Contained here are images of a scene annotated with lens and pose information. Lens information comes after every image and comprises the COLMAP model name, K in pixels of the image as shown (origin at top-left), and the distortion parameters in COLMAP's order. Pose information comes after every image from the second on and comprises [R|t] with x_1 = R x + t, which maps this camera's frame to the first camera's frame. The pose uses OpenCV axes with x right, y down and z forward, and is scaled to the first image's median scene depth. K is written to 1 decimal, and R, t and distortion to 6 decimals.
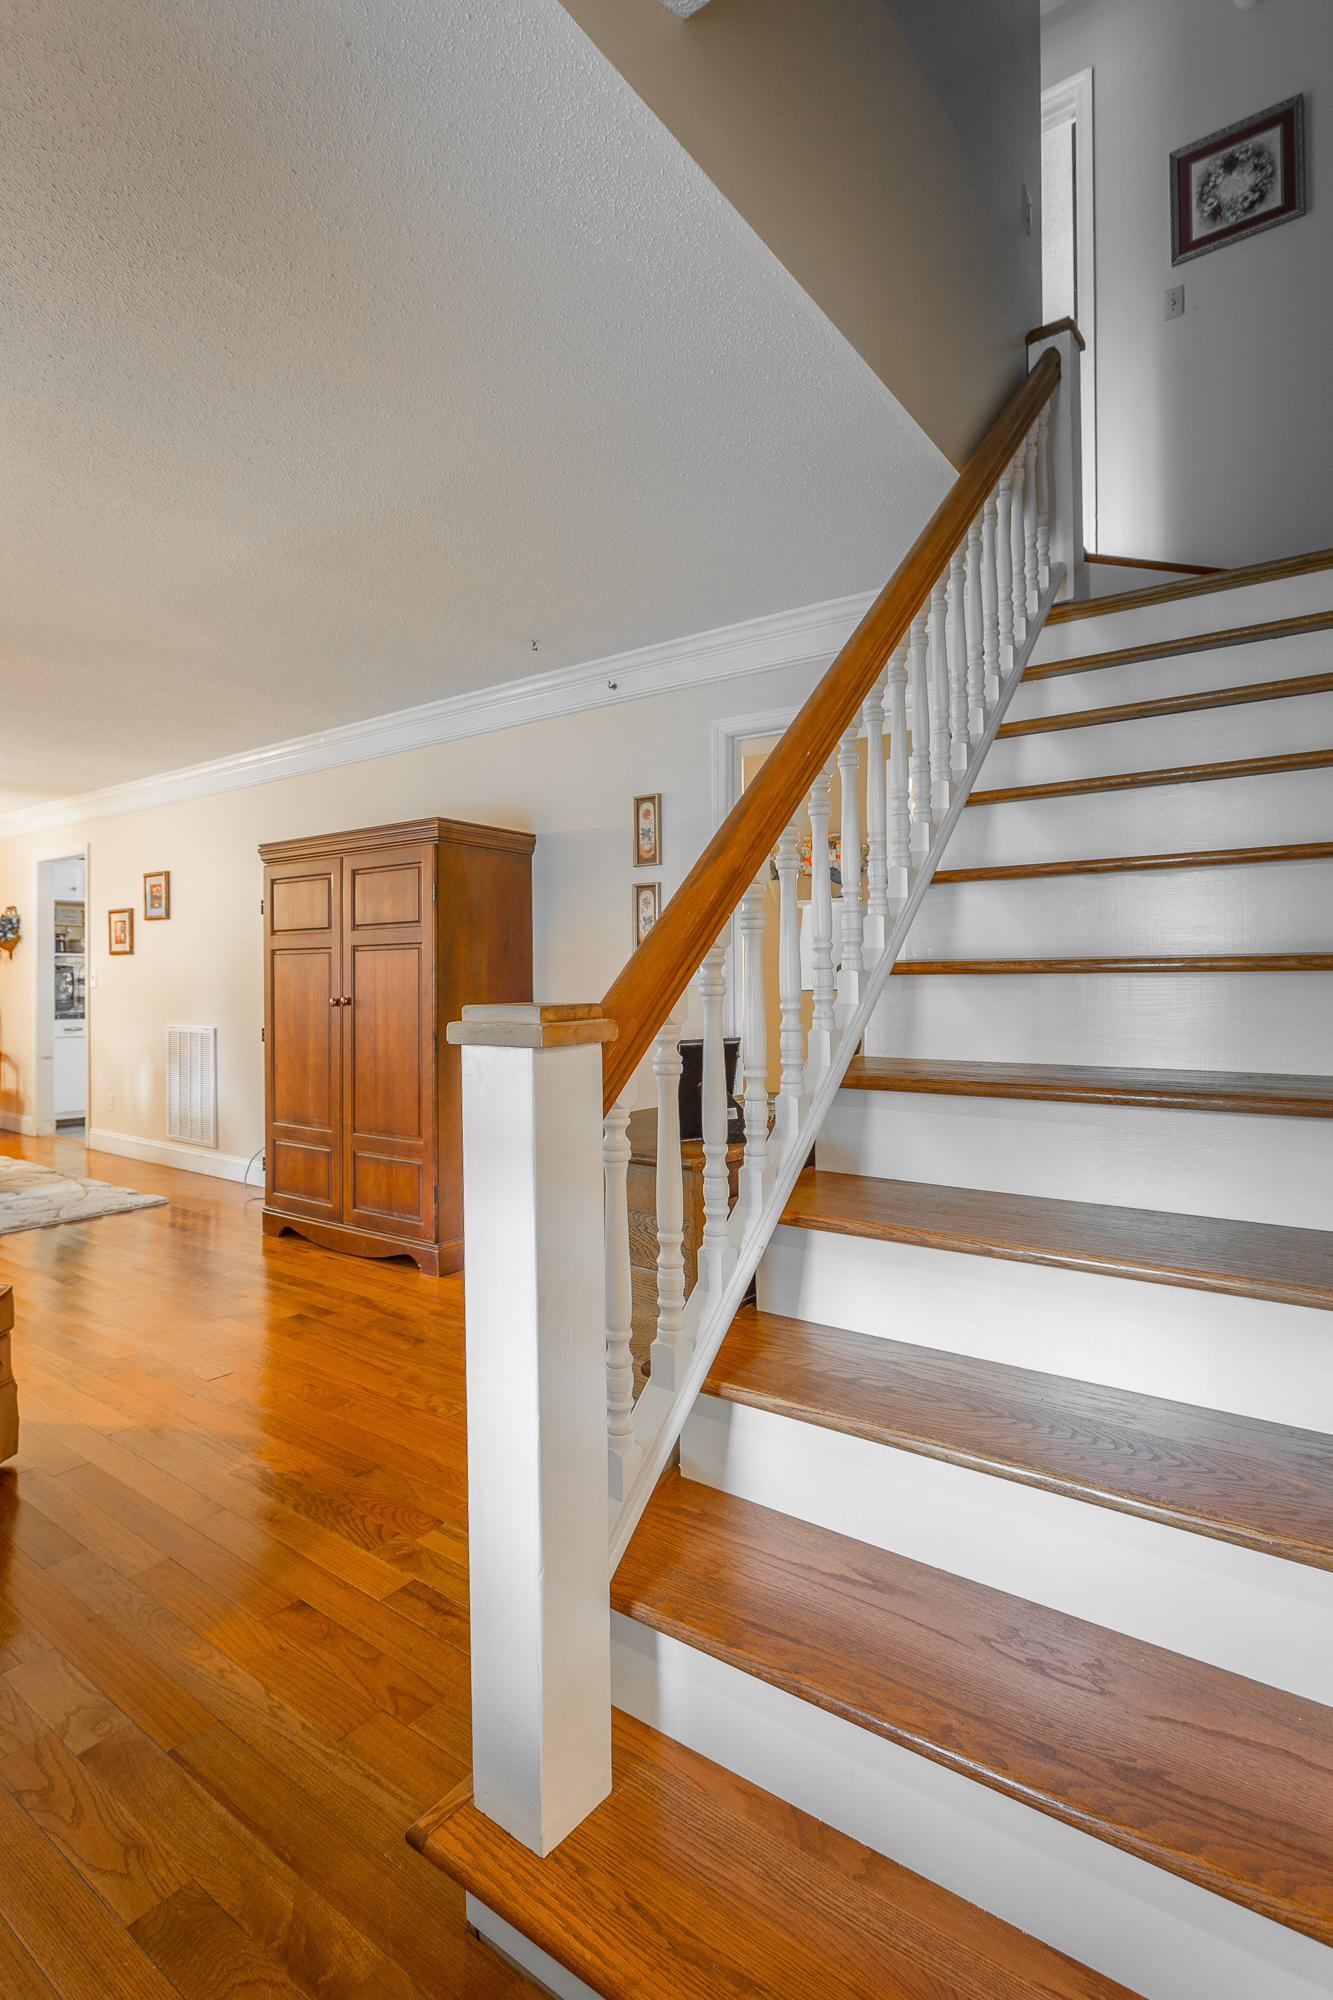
lens RADIAL K [[1019.9, 0, 669.2], [0, 1019.9, 984.8], [0, 0, 1]] dist [-0.011119, 0.000950]
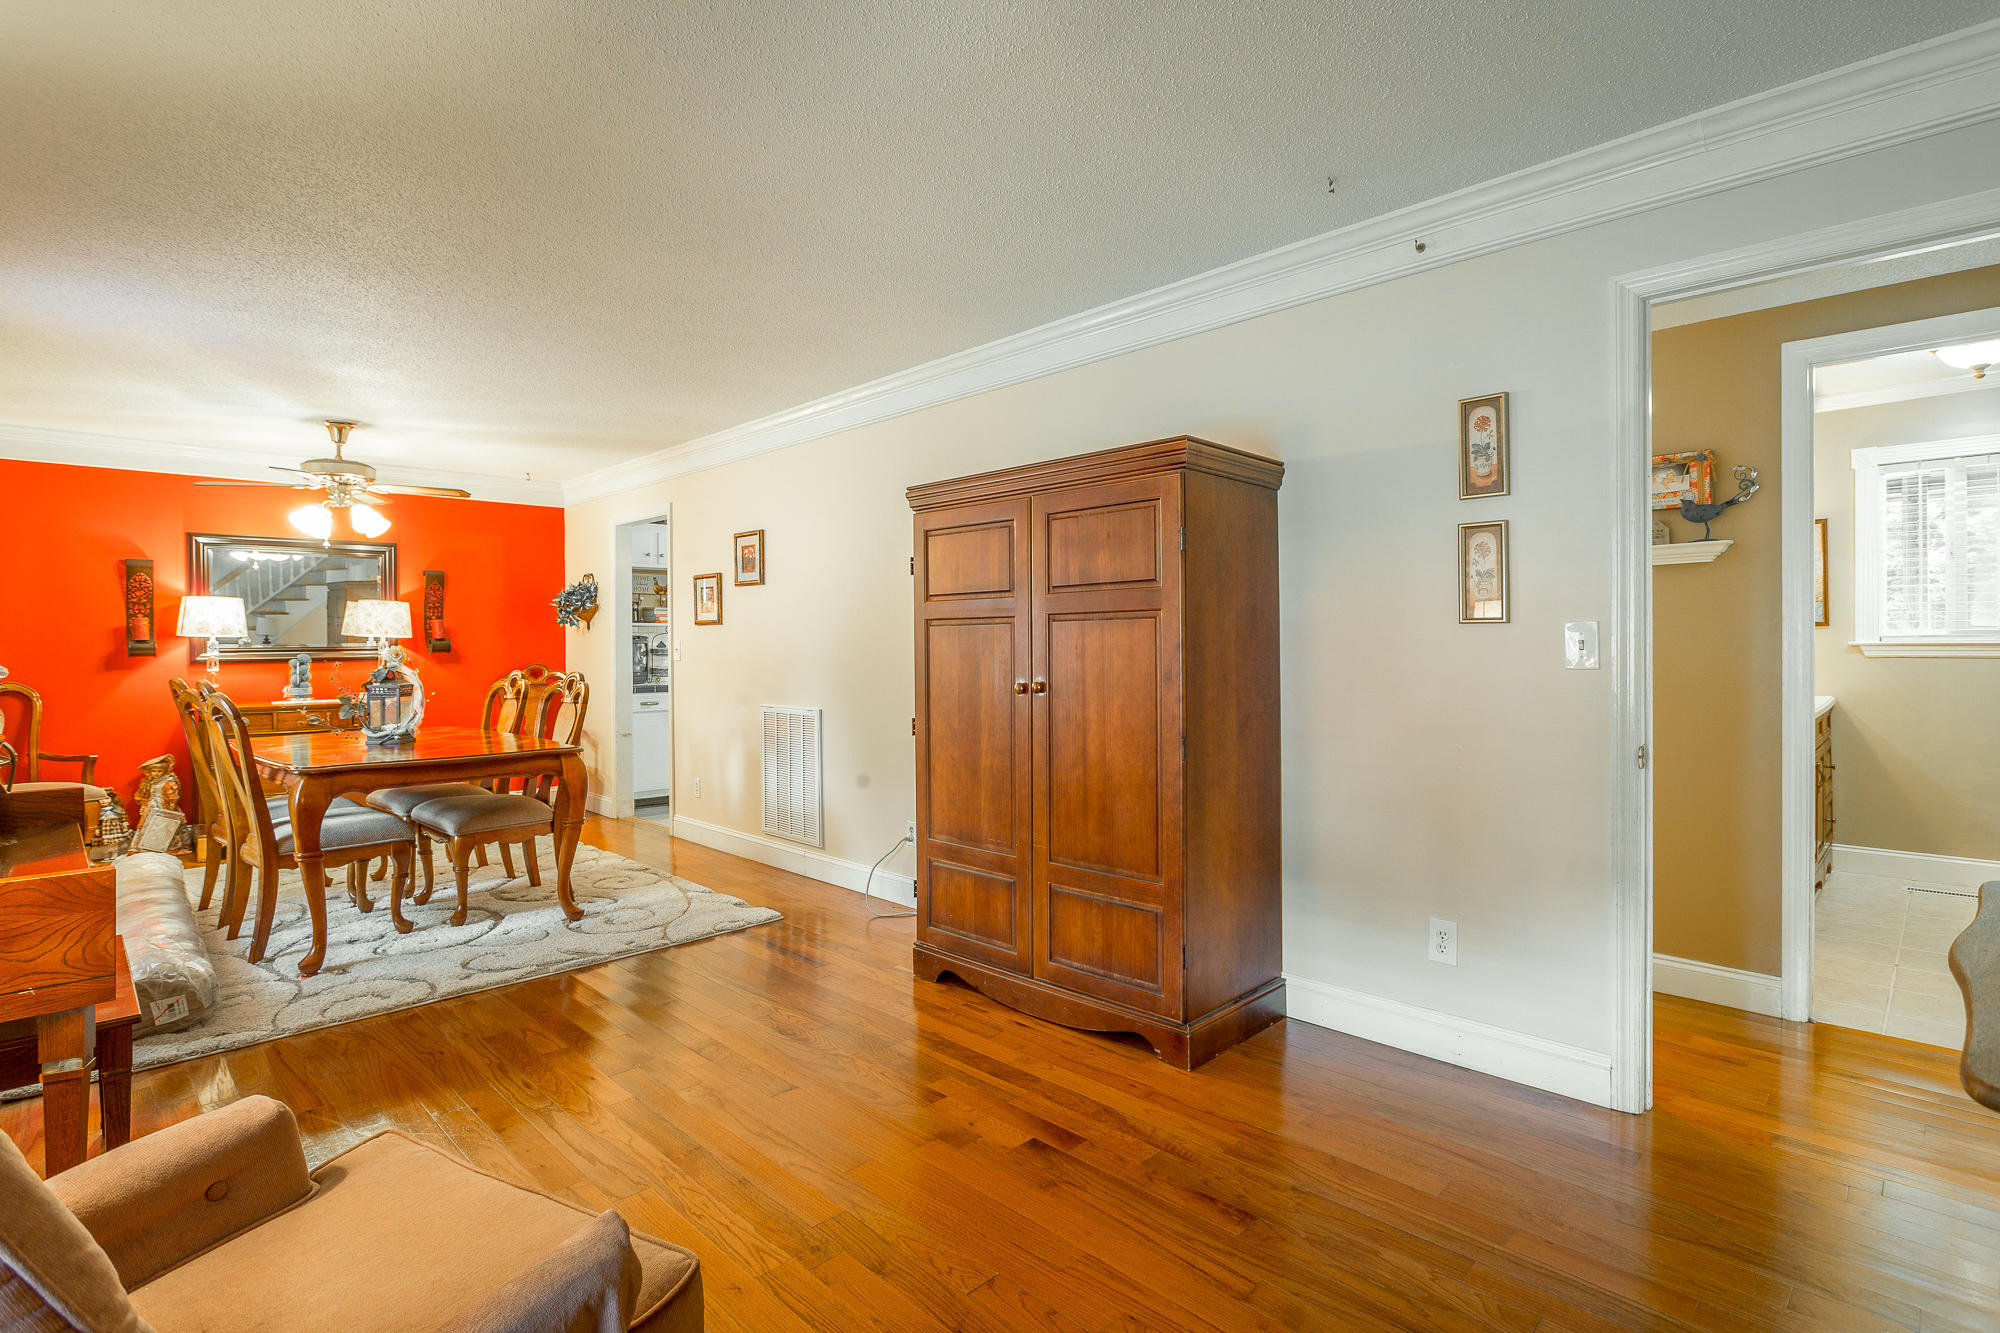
lens RADIAL K [[981.6, 0, 1003.0], [0, 981.6, 652.4], [0, 0, 1]] dist [-0.017168, 0.008280]
pose [[0.989371, -0.001534, -0.145406, -0.224760], [0.002338, 0.999983, 0.005361, -0.013150], [0.145395, -0.005644, 0.989358, 0.258849]]
